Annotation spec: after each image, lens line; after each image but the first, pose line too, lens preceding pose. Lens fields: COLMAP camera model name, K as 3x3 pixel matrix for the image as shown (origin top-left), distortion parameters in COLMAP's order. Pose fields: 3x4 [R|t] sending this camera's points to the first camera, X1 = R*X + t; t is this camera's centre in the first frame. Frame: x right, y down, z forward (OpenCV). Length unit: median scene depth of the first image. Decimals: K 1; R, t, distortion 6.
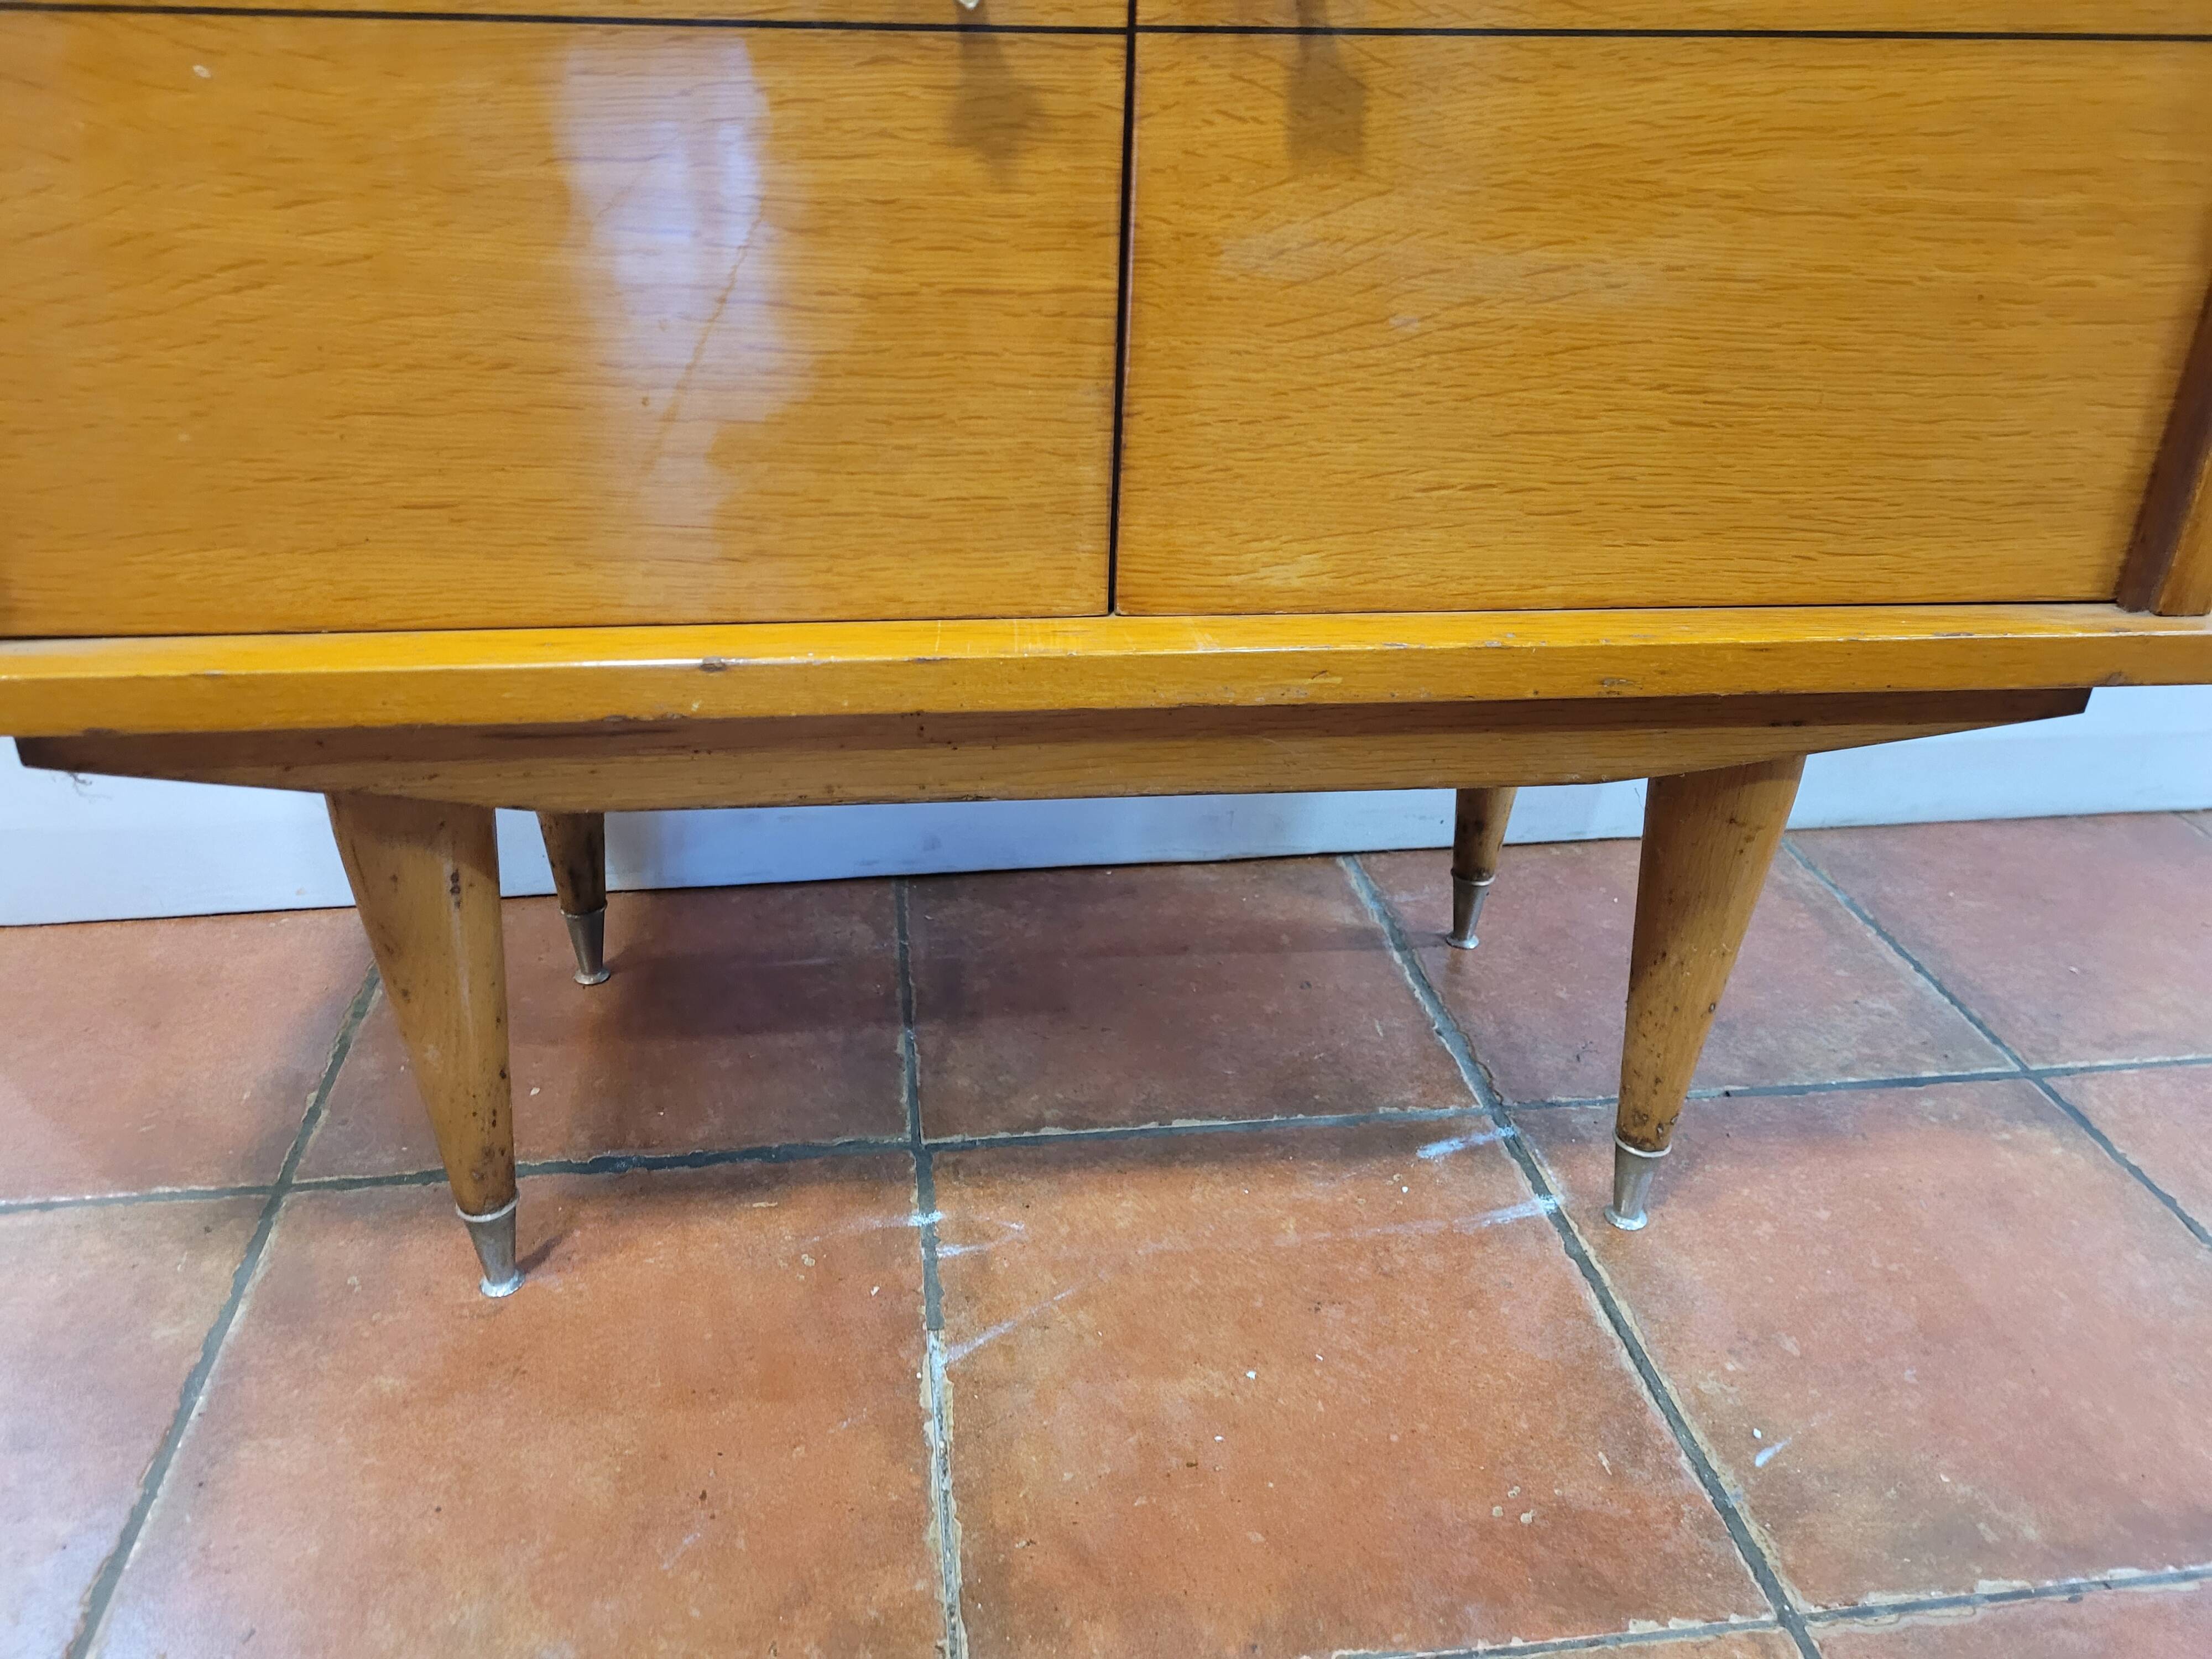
lens RADIAL K [[1653.0, 0, 1091.0], [0, 1653.0, 801.1], [0, 0, 1]] dist [0.062511, -0.055817]
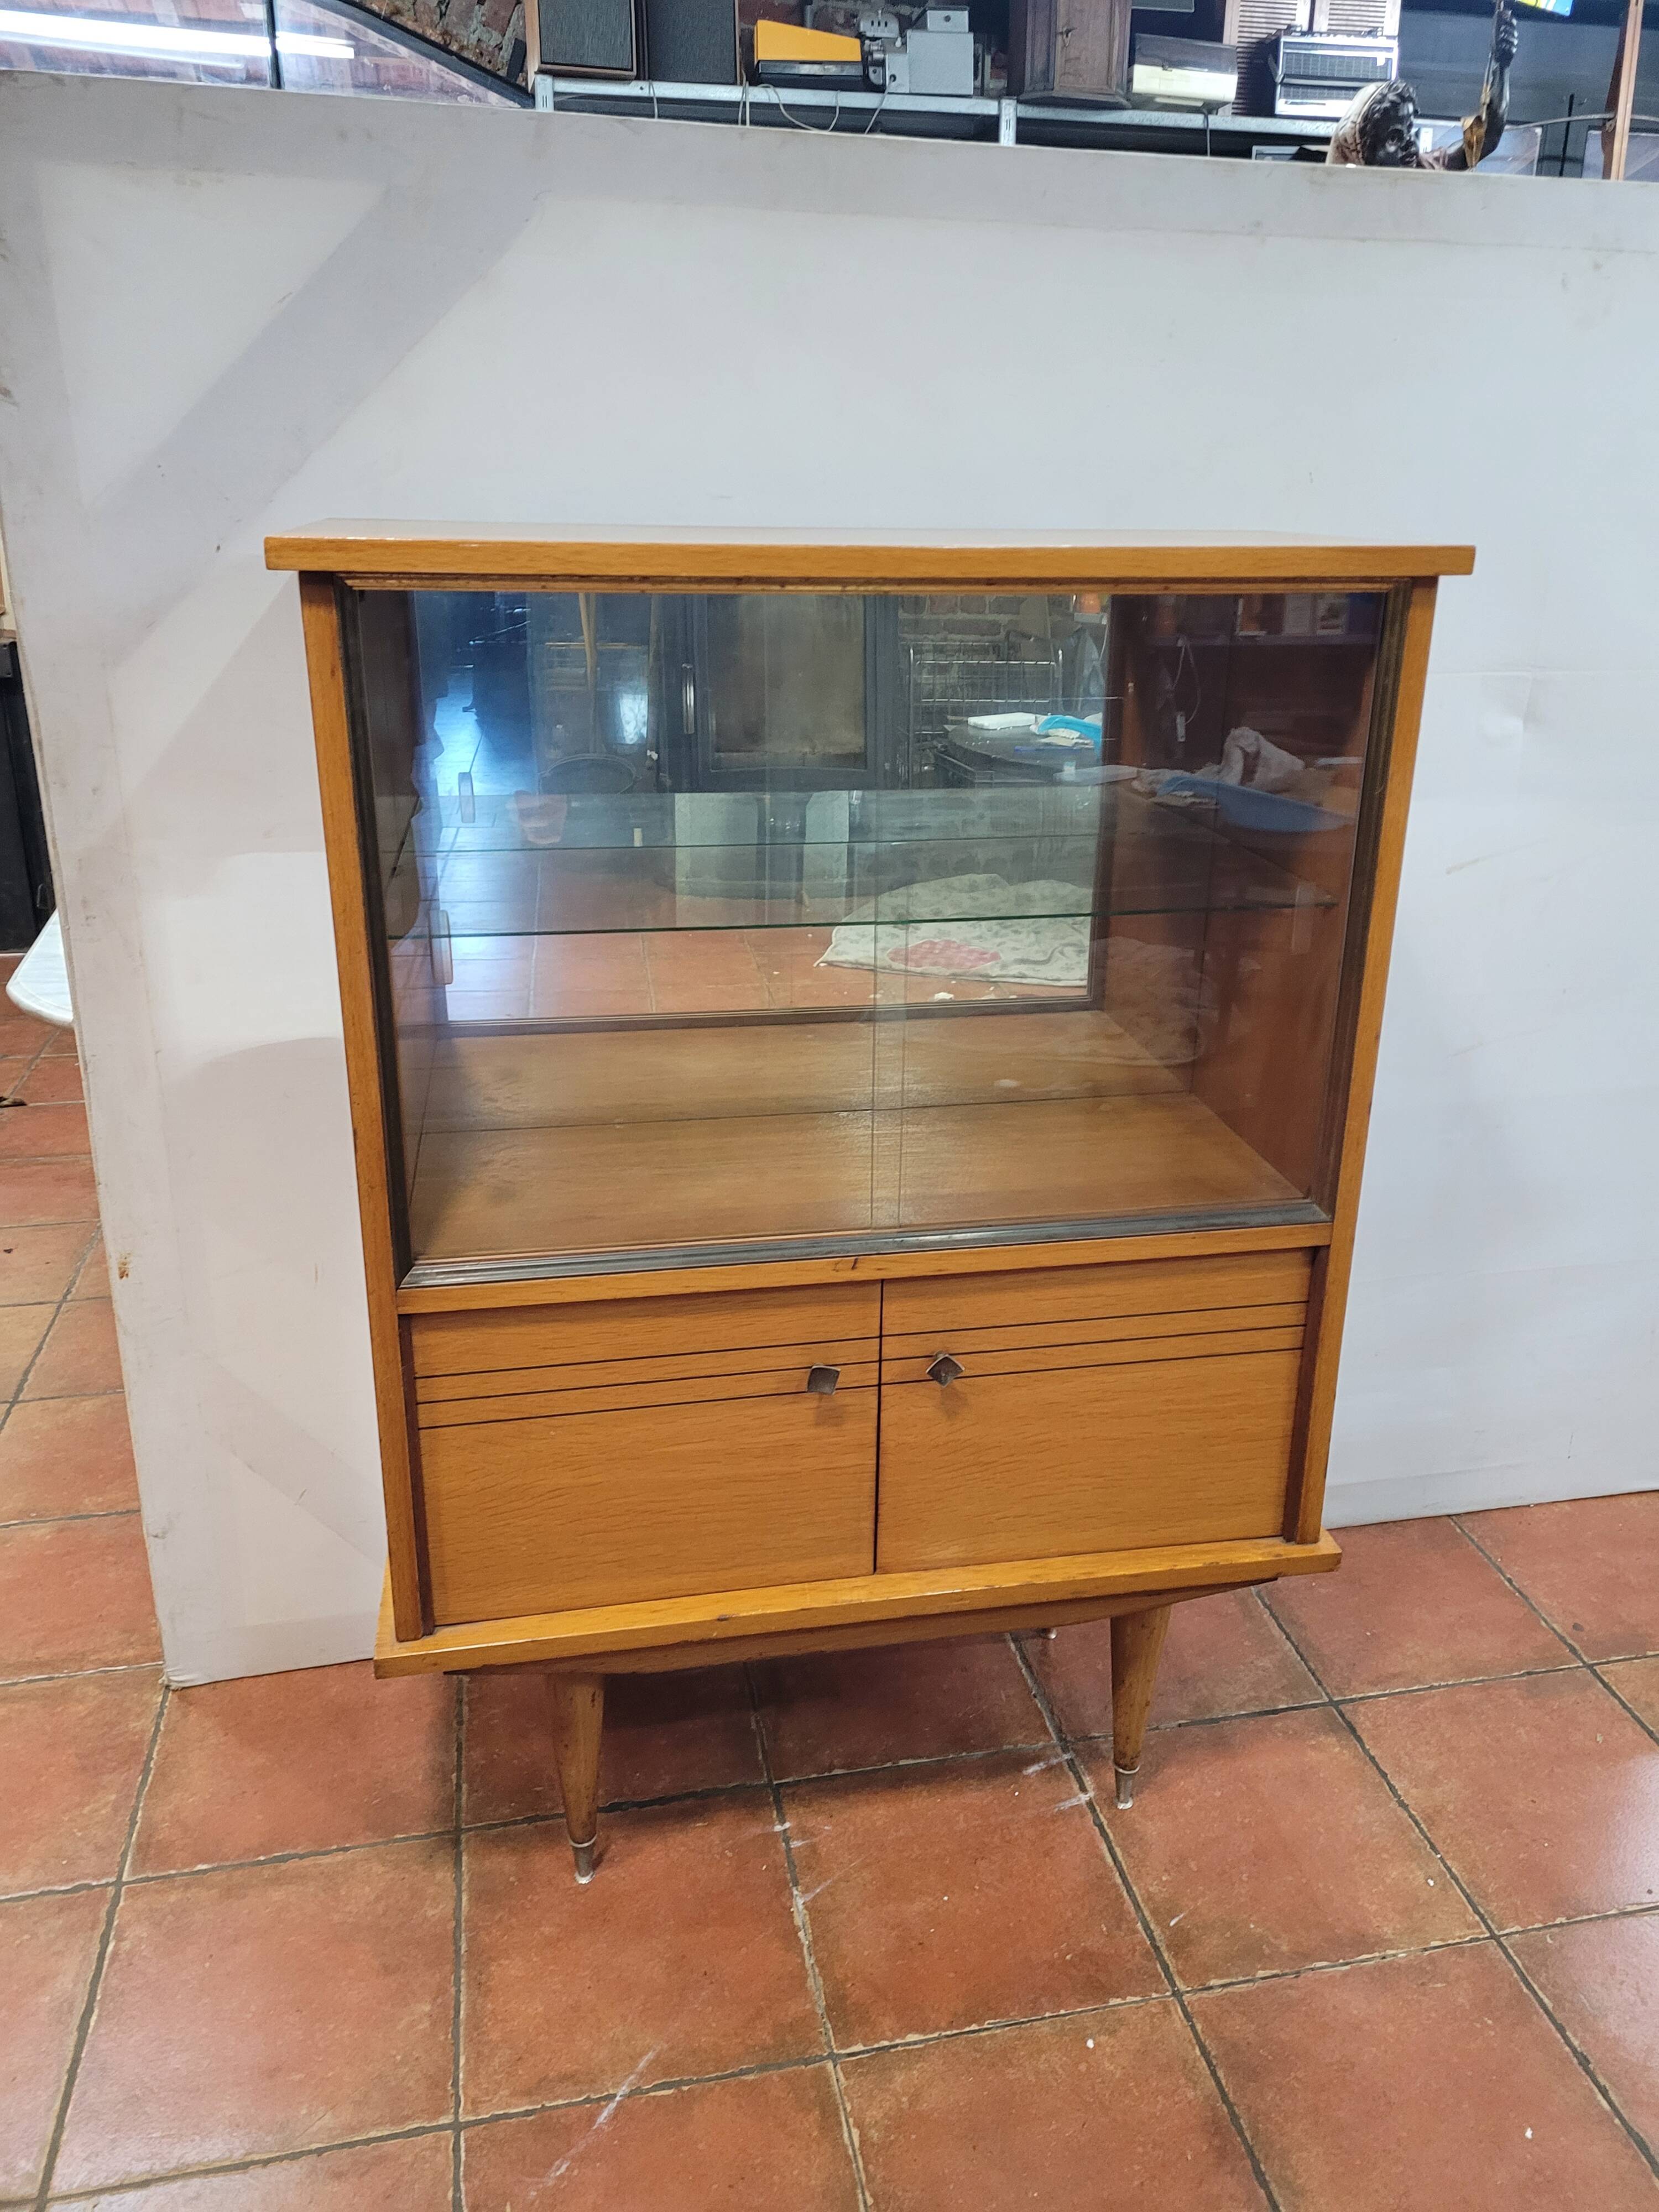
lens RADIAL K [[1653.0, 0, 865.8], [0, 1653.0, 1063.1], [0, 0, 1]] dist [0.062511, -0.055817]
pose [[0.996807, -0.032709, 0.072836, -0.126554], [0.041352, 0.991851, -0.120507, -0.460939], [-0.068301, 0.123134, 0.990037, -1.242642]]
